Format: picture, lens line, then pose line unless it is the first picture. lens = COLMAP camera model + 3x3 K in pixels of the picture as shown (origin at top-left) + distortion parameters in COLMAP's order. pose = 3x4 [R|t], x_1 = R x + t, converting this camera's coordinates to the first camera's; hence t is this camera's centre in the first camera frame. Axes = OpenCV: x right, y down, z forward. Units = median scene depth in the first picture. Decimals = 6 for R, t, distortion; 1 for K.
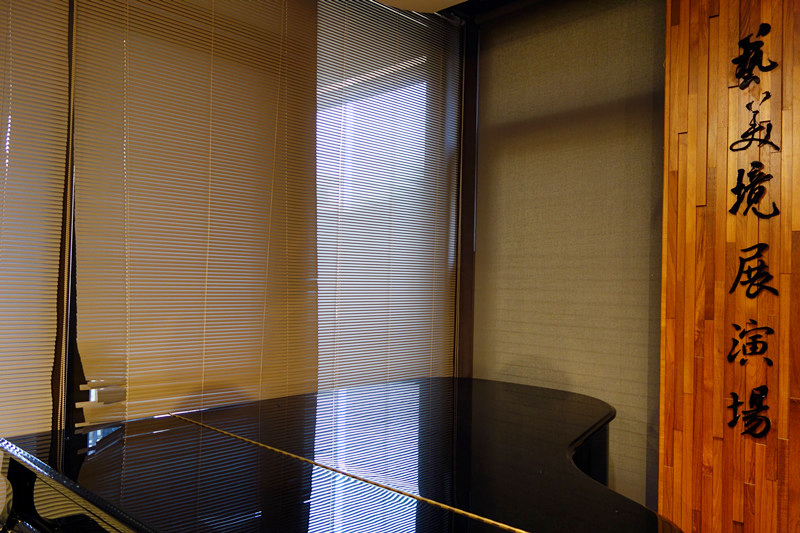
lens RADIAL K [[638.4, 0, 397.8], [0, 638.4, 265.5], [0, 0, 1]] dist [0.011531, -0.003942]
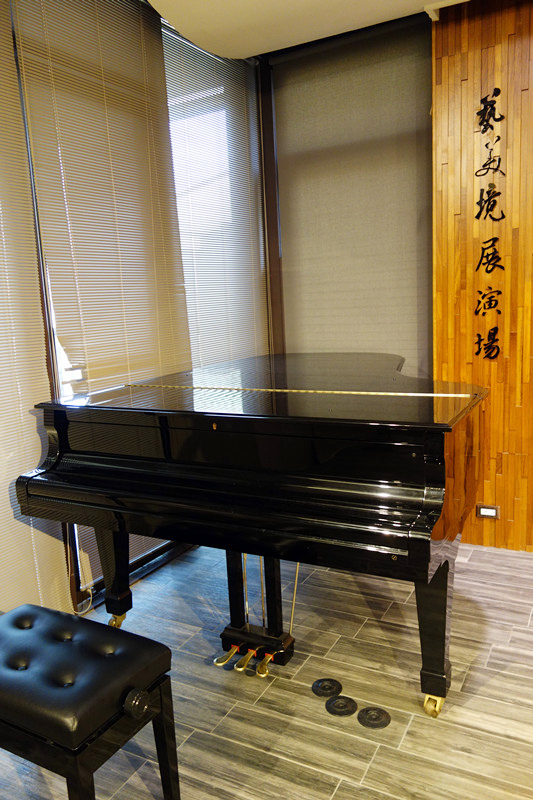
lens RADIAL K [[638.4, 0, 268.9], [0, 638.4, 403.9], [0, 0, 1]] dist [0.011531, -0.003942]
pose [[0.962170, -0.115053, 0.246964, -0.402131], [0.066732, 0.978369, 0.195807, 0.021001], [-0.264150, -0.171919, 0.949036, -0.419713]]
